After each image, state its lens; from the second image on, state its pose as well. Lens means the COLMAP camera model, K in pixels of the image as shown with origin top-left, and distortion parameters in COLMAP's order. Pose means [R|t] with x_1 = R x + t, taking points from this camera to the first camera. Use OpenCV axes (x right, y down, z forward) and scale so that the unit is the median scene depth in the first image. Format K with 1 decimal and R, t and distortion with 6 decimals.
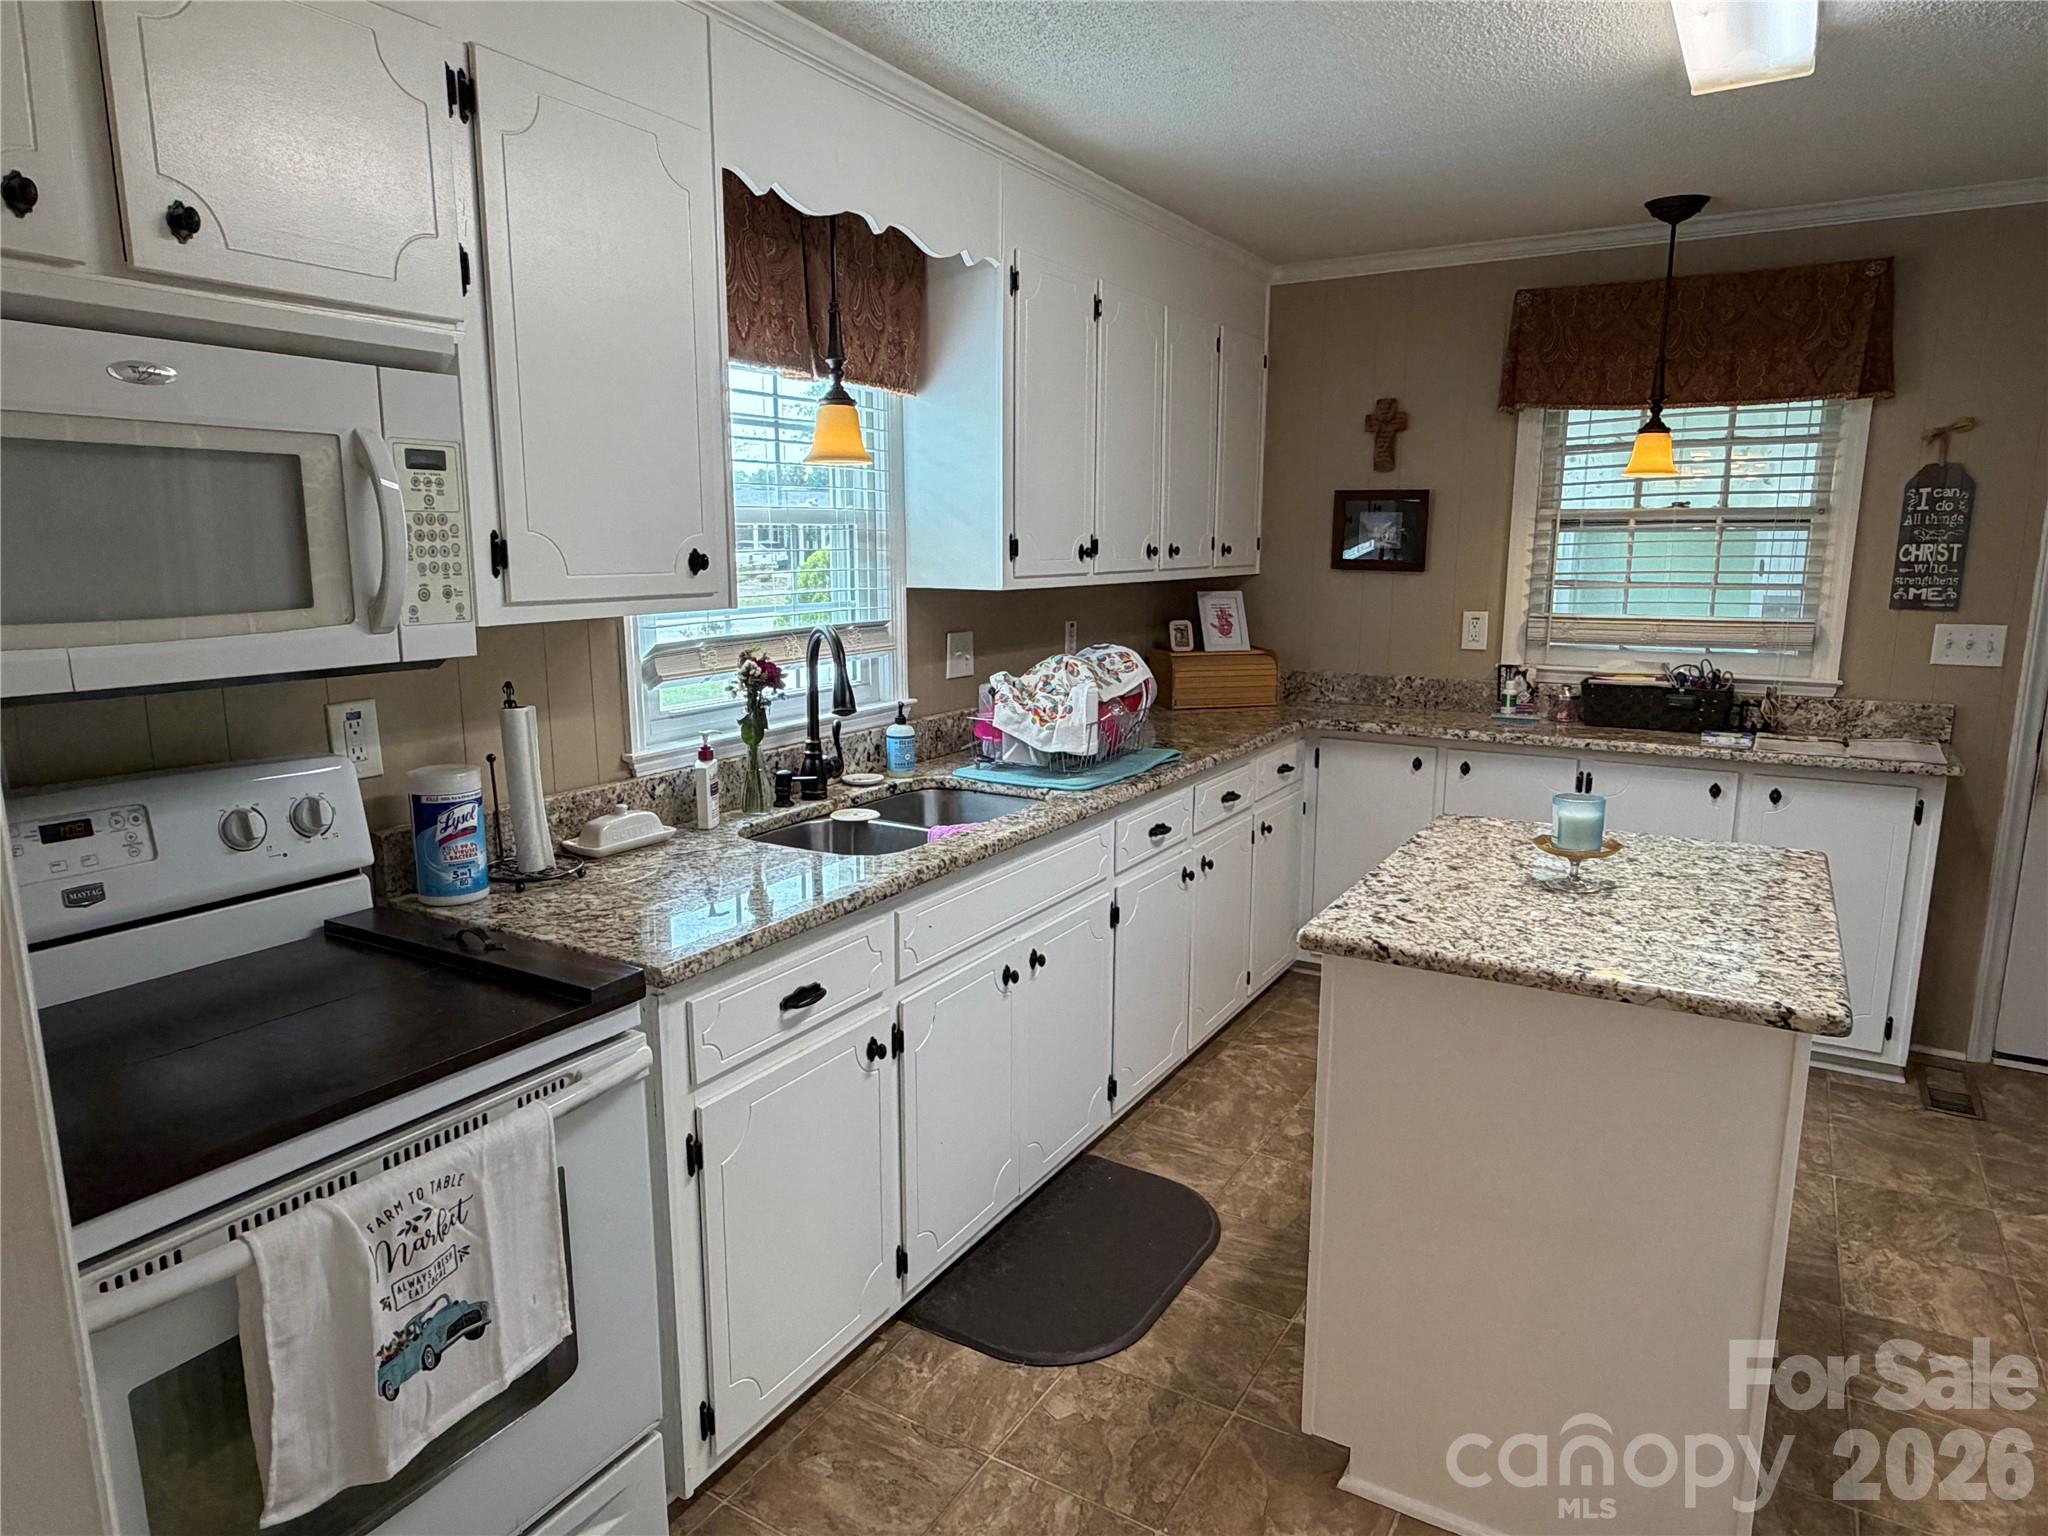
lens RADIAL K [[1266.9, 0, 1031.6], [0, 1266.9, 773.2], [0, 0, 1]] dist [0.002071, -0.000262]
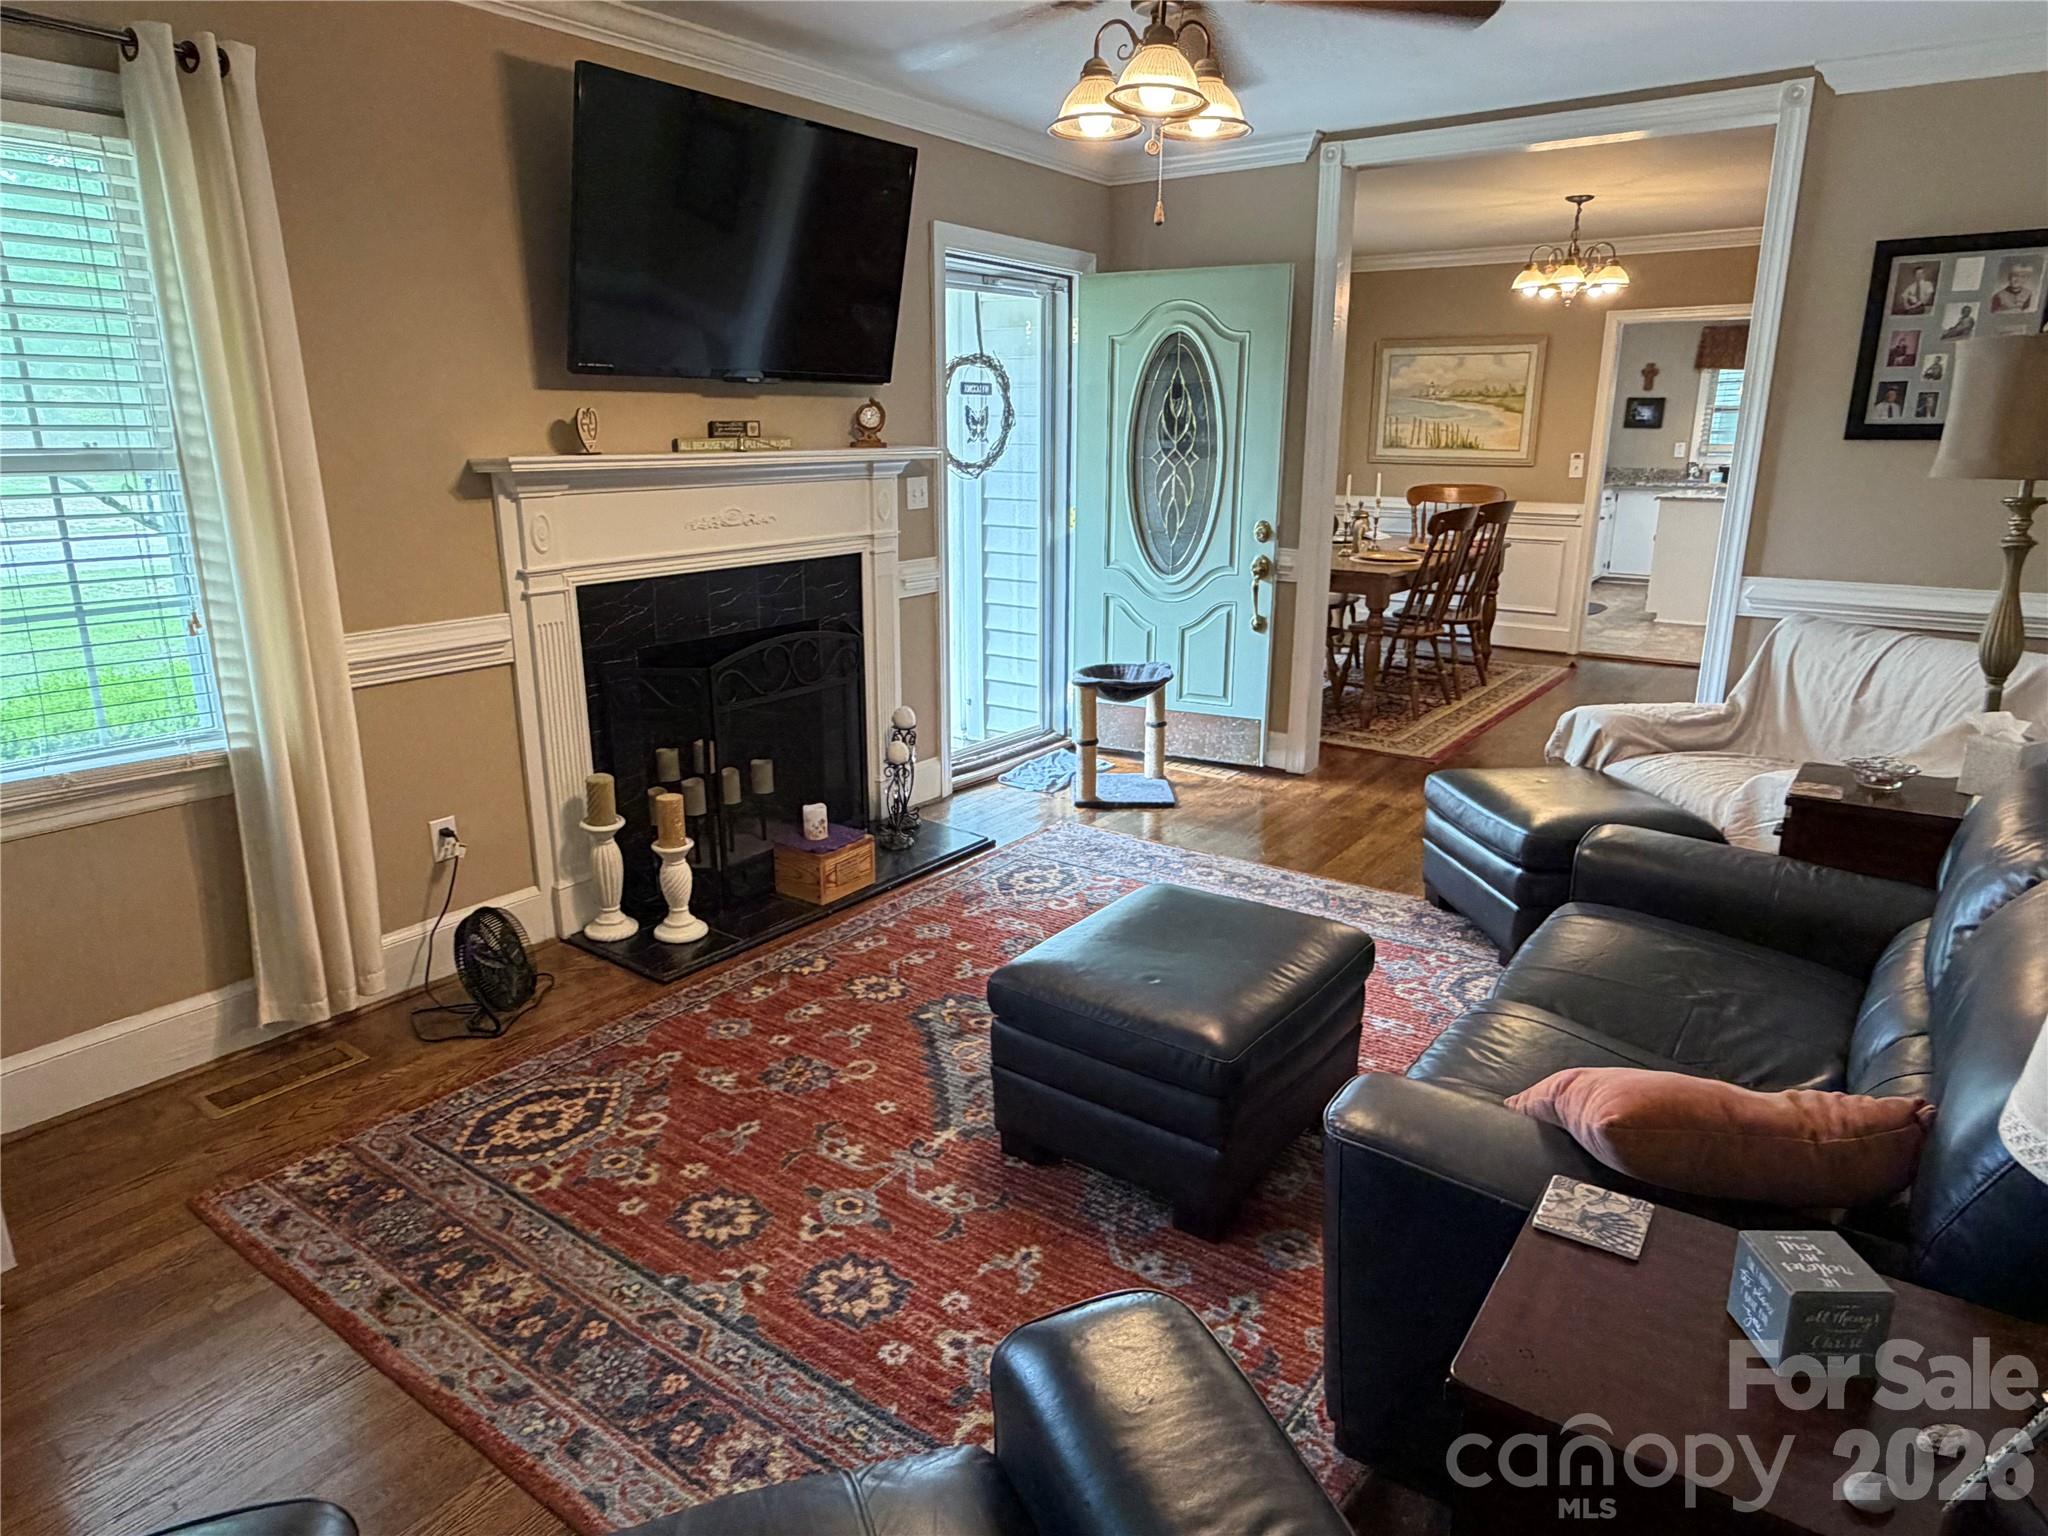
lens RADIAL K [[1266.9, 0, 1022.1], [0, 1266.9, 779.6], [0, 0, 1]] dist [0.002071, -0.000262]
pose [[0.996054, 0.021086, -0.086212, -0.964878], [-0.013314, 0.995875, 0.089754, 0.438164], [0.087749, -0.088252, 0.992226, -2.258930]]
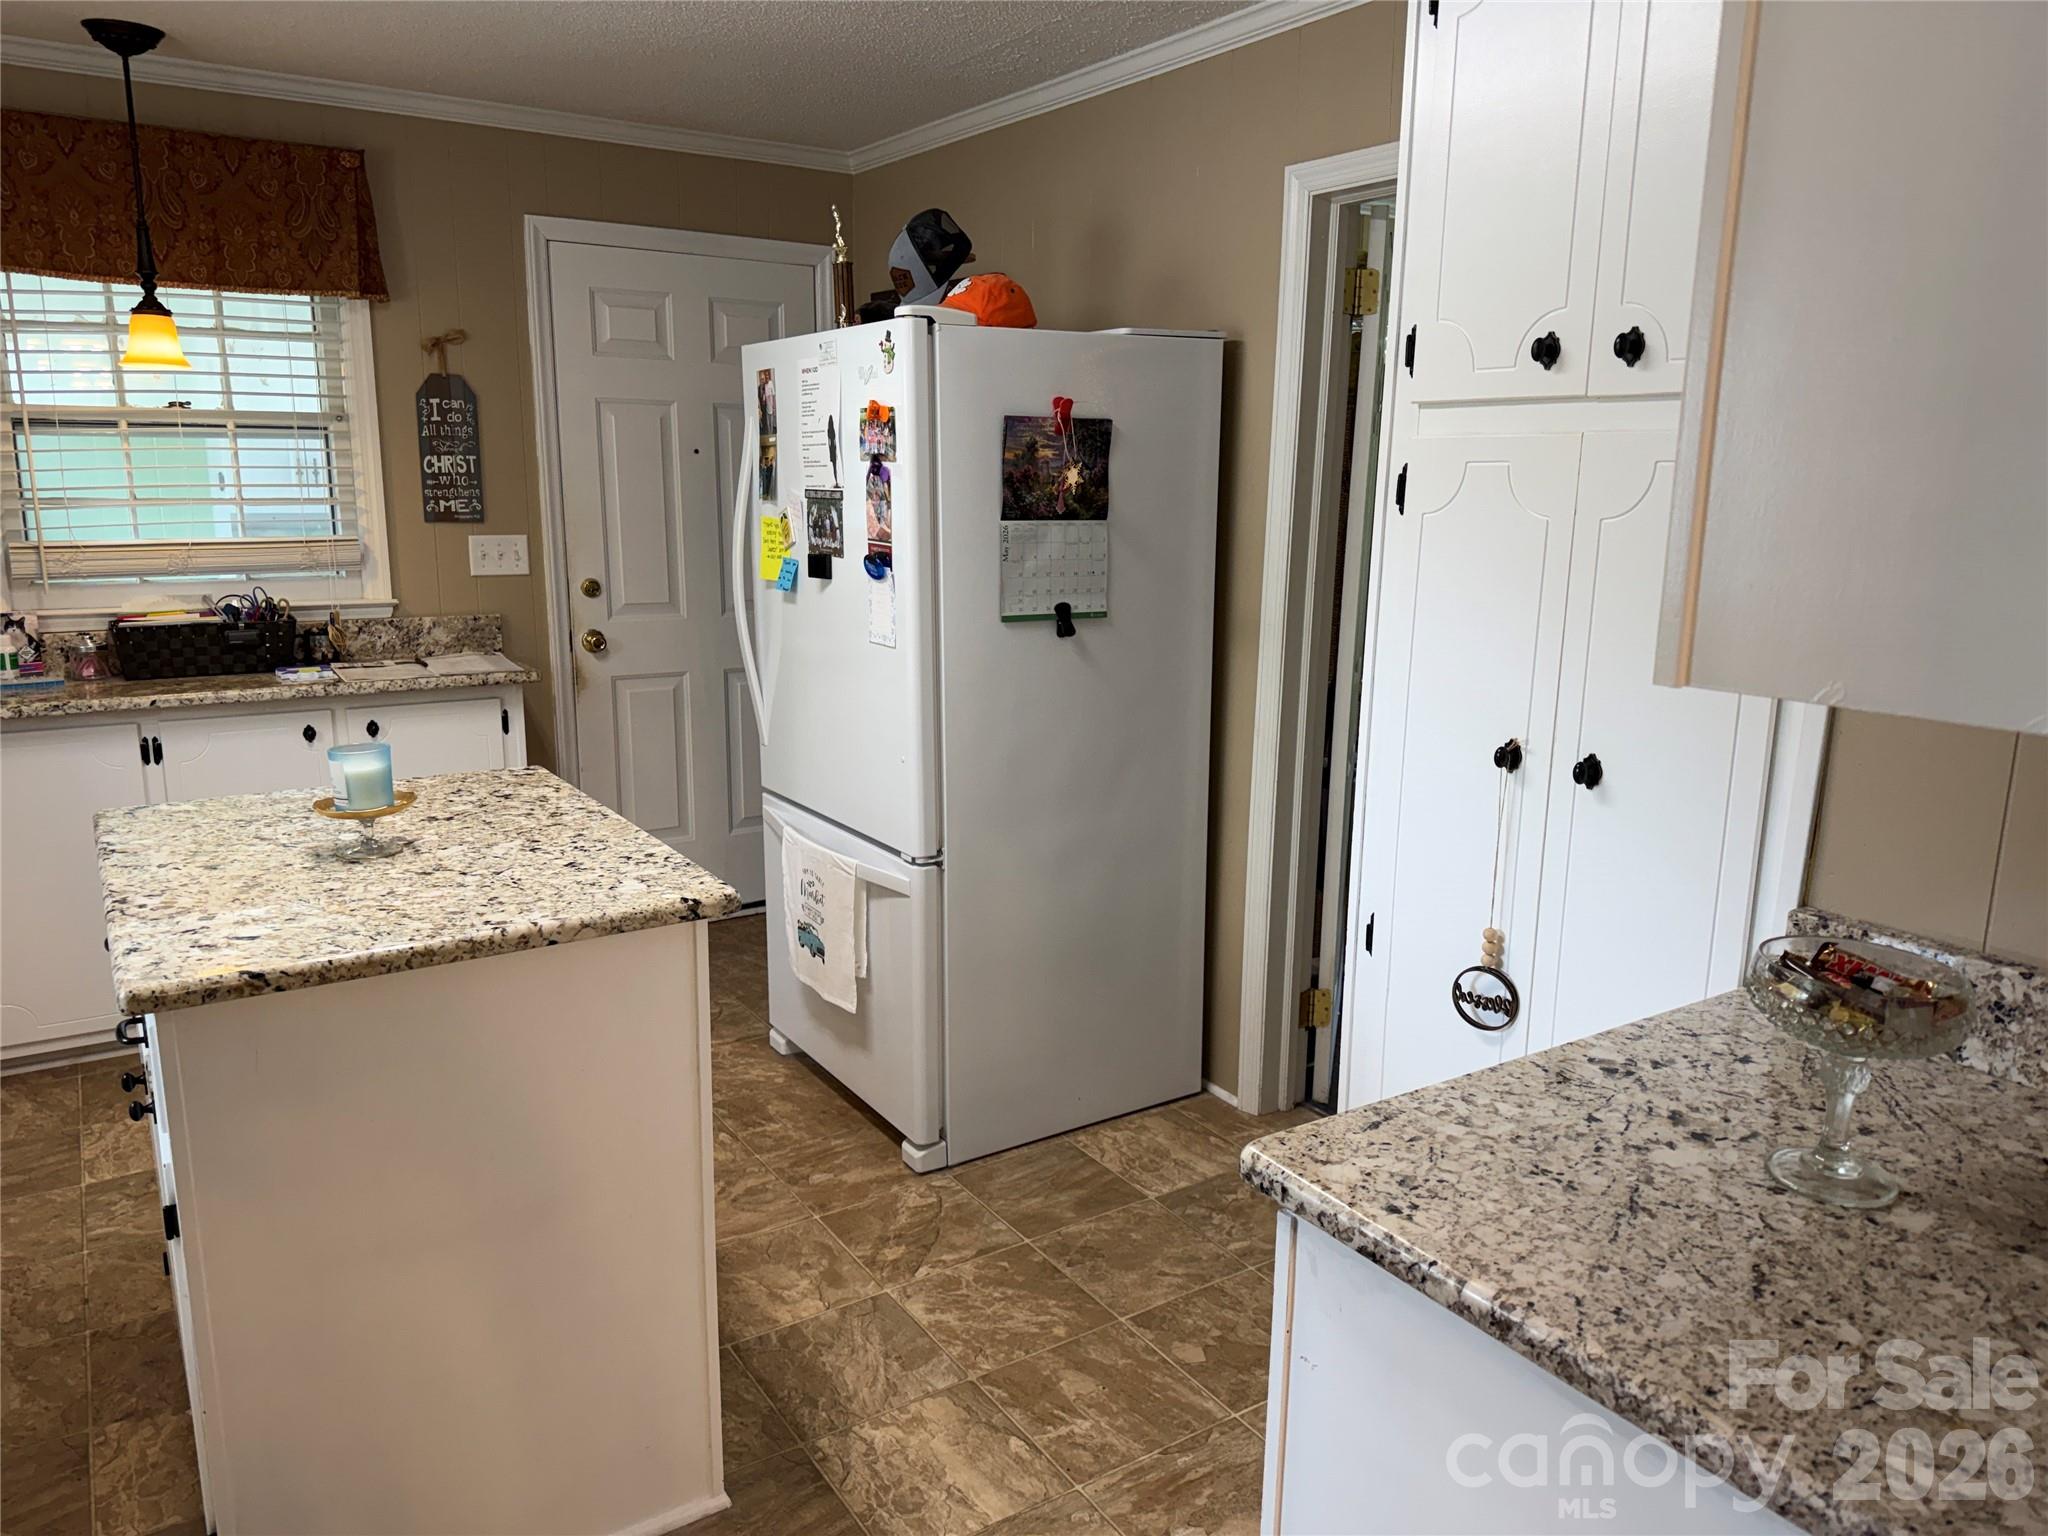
lens RADIAL K [[1432.2, 0, 1078.8], [0, 1432.2, 786.5], [0, 0, 1]] dist [-0.007682, -0.009092]
pose [[0.413889, -0.192101, 0.889828, -0.138840], [0.147859, 0.978687, 0.142511, -0.012861], [-0.898239, 0.072585, 0.433471, 0.087429]]
